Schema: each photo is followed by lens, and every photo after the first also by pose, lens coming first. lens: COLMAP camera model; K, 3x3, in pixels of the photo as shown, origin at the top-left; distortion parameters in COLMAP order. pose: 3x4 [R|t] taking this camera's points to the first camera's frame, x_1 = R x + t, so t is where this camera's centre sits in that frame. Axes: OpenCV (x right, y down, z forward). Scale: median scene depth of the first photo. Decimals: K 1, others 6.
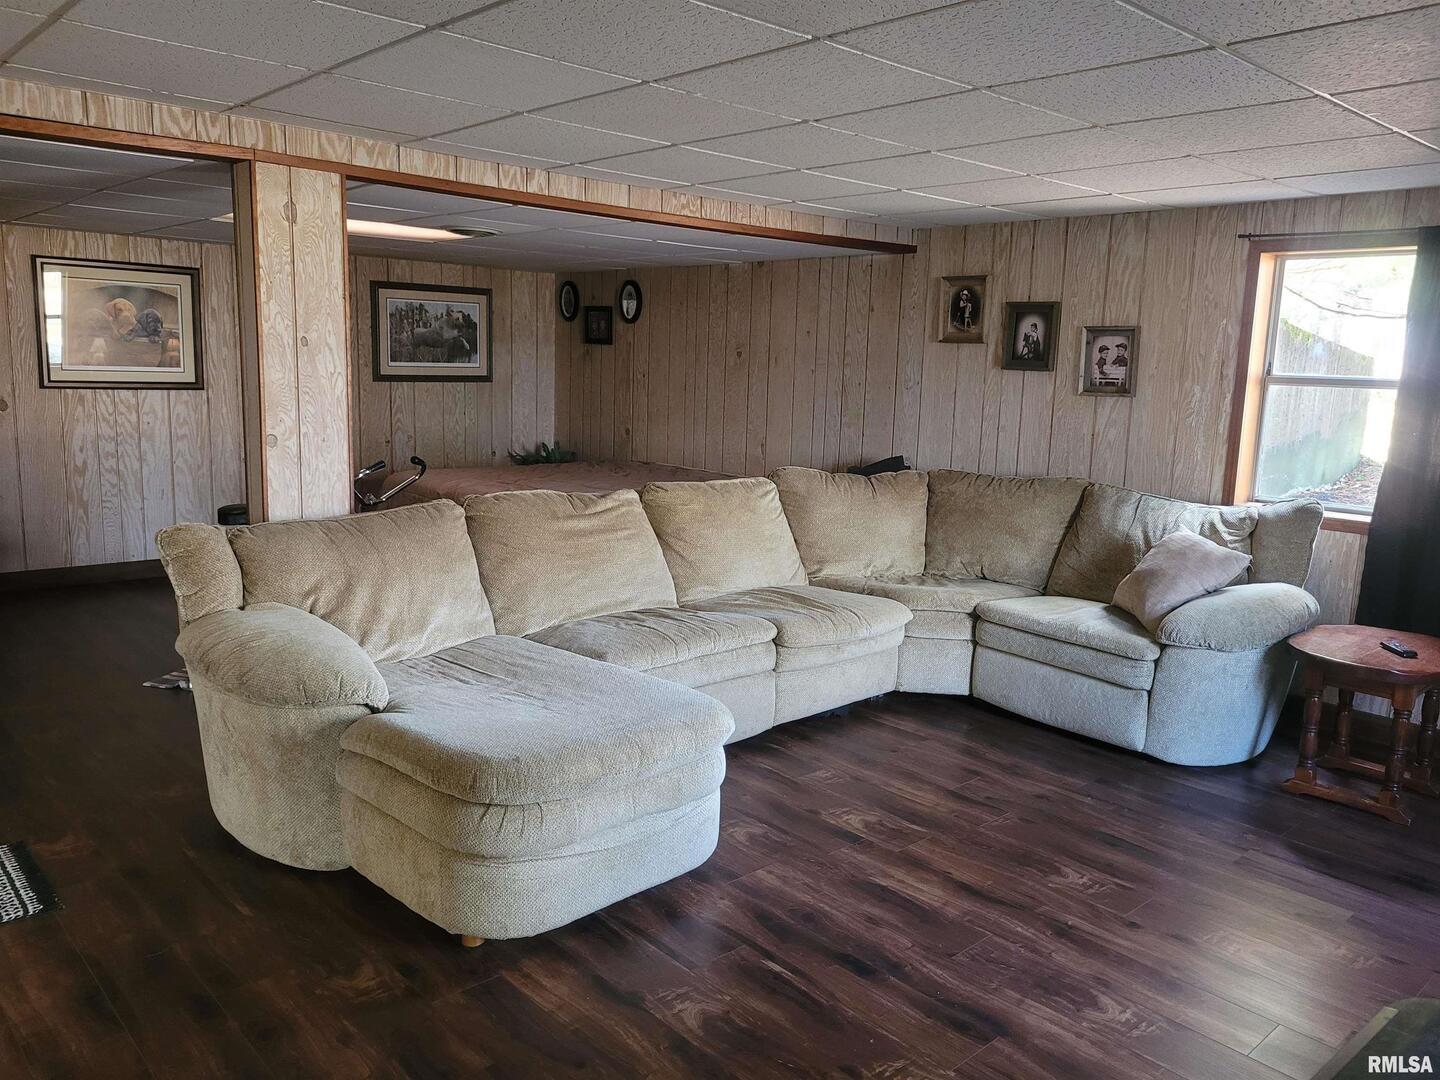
lens RADIAL K [[1088.6, 0, 729.3], [0, 1088.6, 535.4], [0, 0, 1]] dist [0.040457, -0.029162]
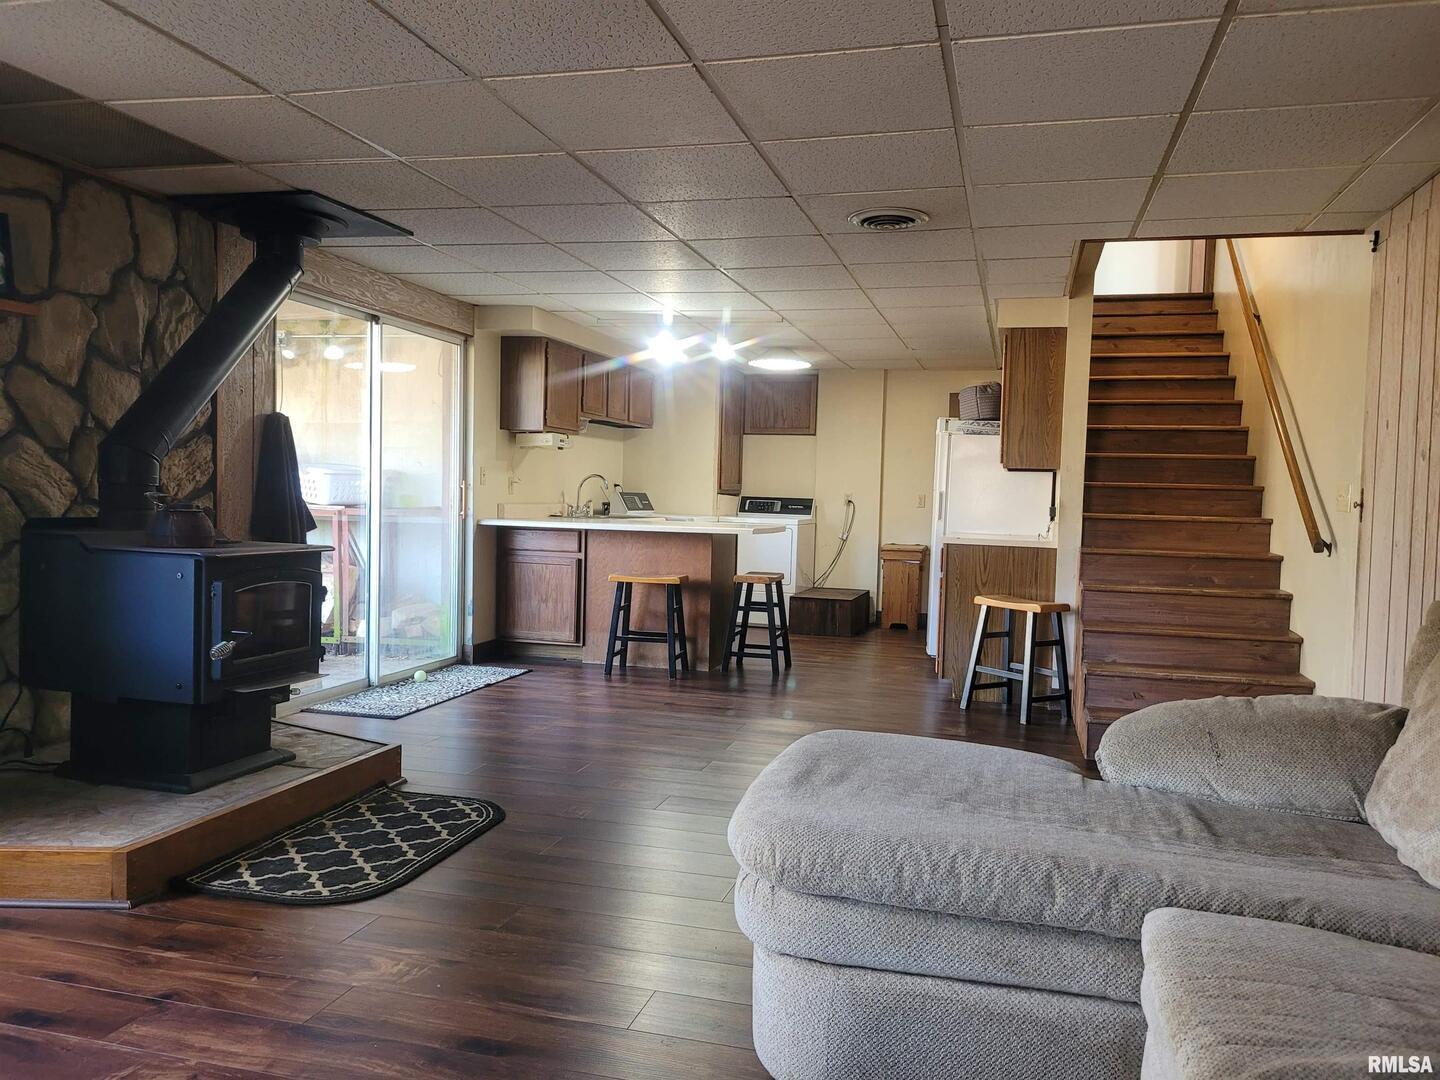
lens RADIAL K [[1088.6, 0, 725.5], [0, 1088.6, 543.8], [0, 0, 1]] dist [0.040457, -0.029162]
pose [[-0.843687, -0.028993, -0.536051, 0.217783], [-0.140897, 0.975494, 0.168995, -0.066664], [0.518015, 0.218107, -0.827097, 0.892879]]
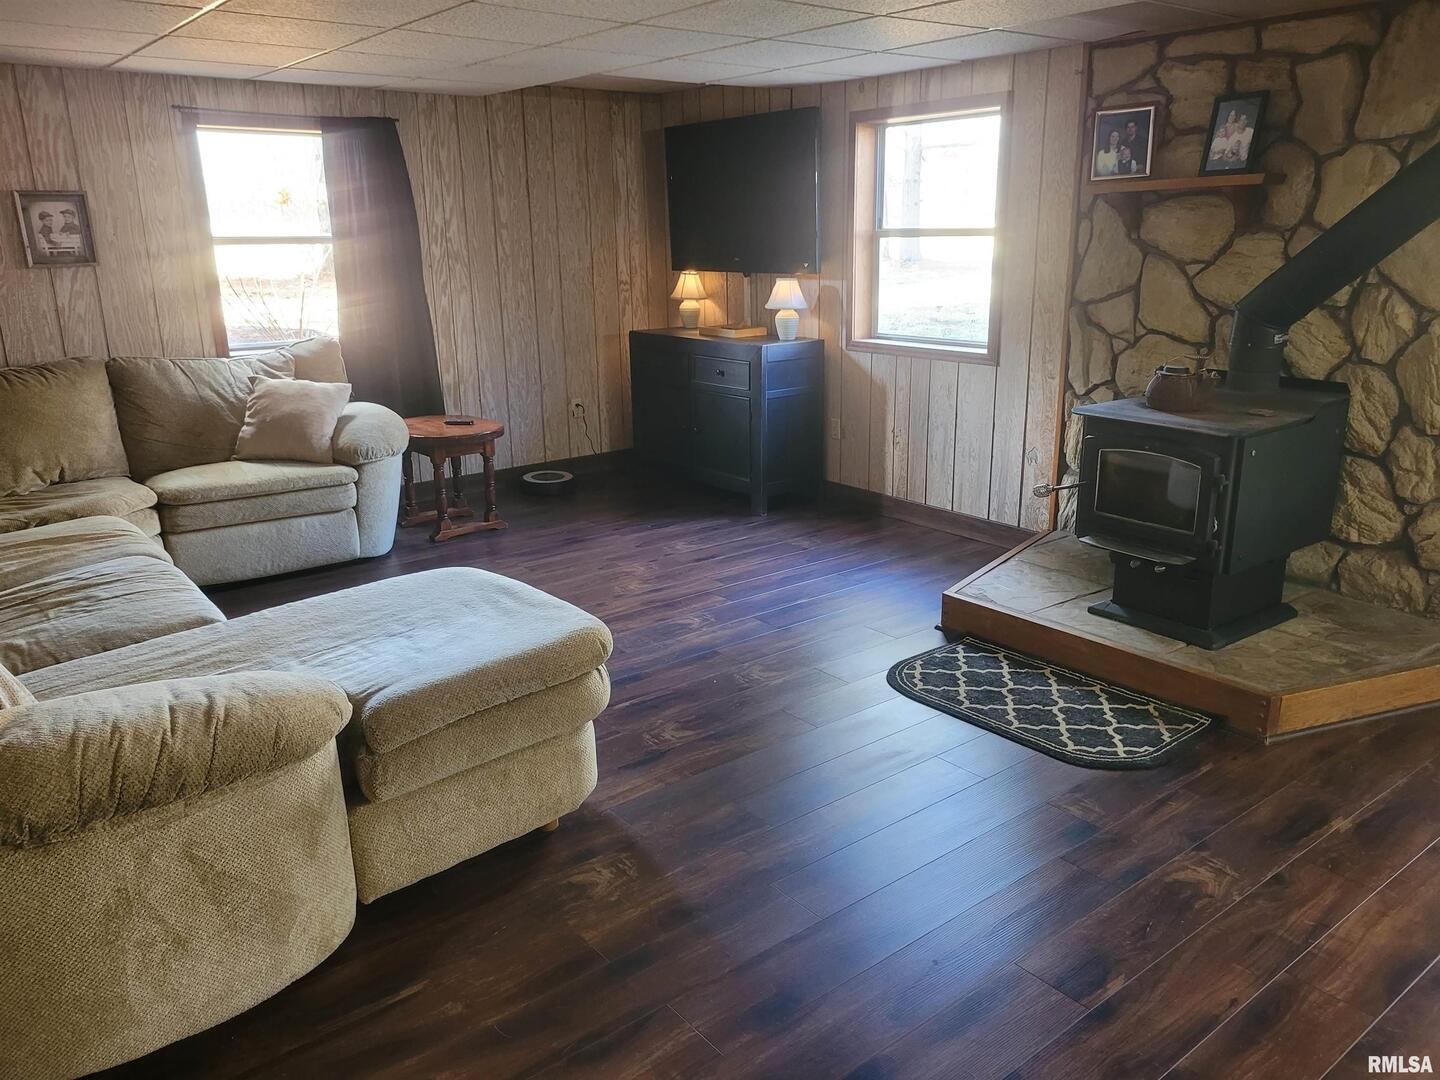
lens RADIAL K [[1088.6, 0, 731.2], [0, 1088.6, 542.2], [0, 0, 1]] dist [0.040457, -0.029162]
pose [[0.066929, -0.306207, 0.949609, -0.606412], [0.176156, 0.940419, 0.290829, -0.080677], [-0.982084, 0.147814, 0.116882, 0.365353]]
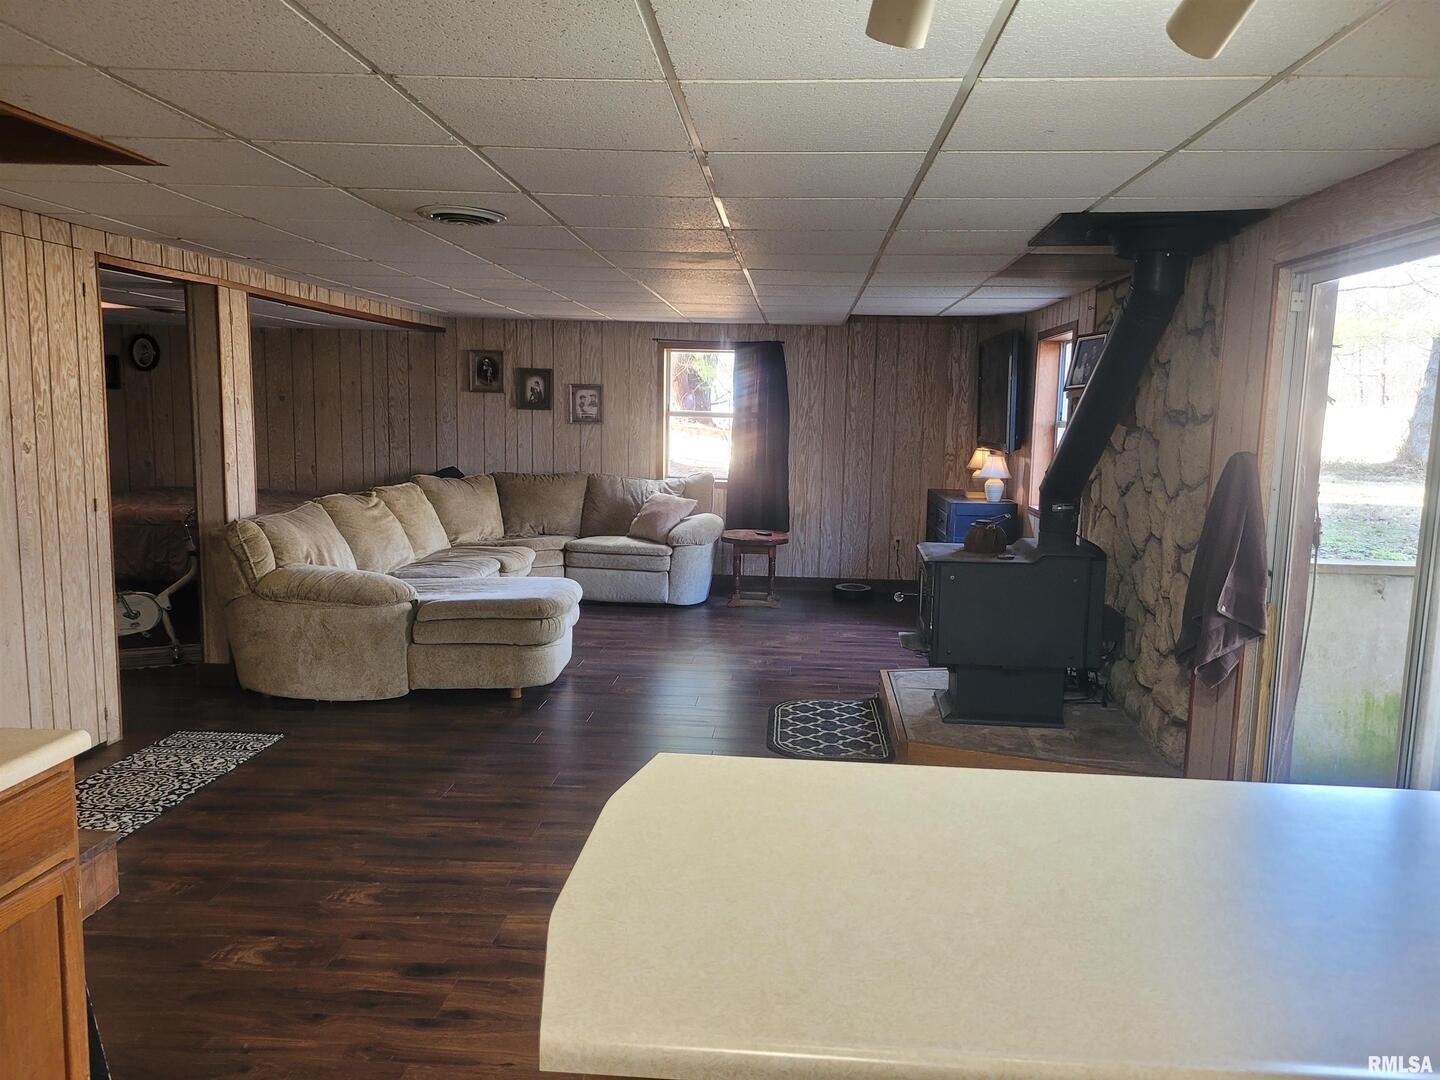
lens RADIAL K [[1088.6, 0, 734.2], [0, 1088.6, 552.3], [0, 0, 1]] dist [0.040457, -0.029162]
pose [[0.721388, -0.106053, 0.684363, -0.711433], [0.111735, 0.993082, 0.036114, 0.039833], [-0.683458, 0.050415, 0.728247, -0.424197]]
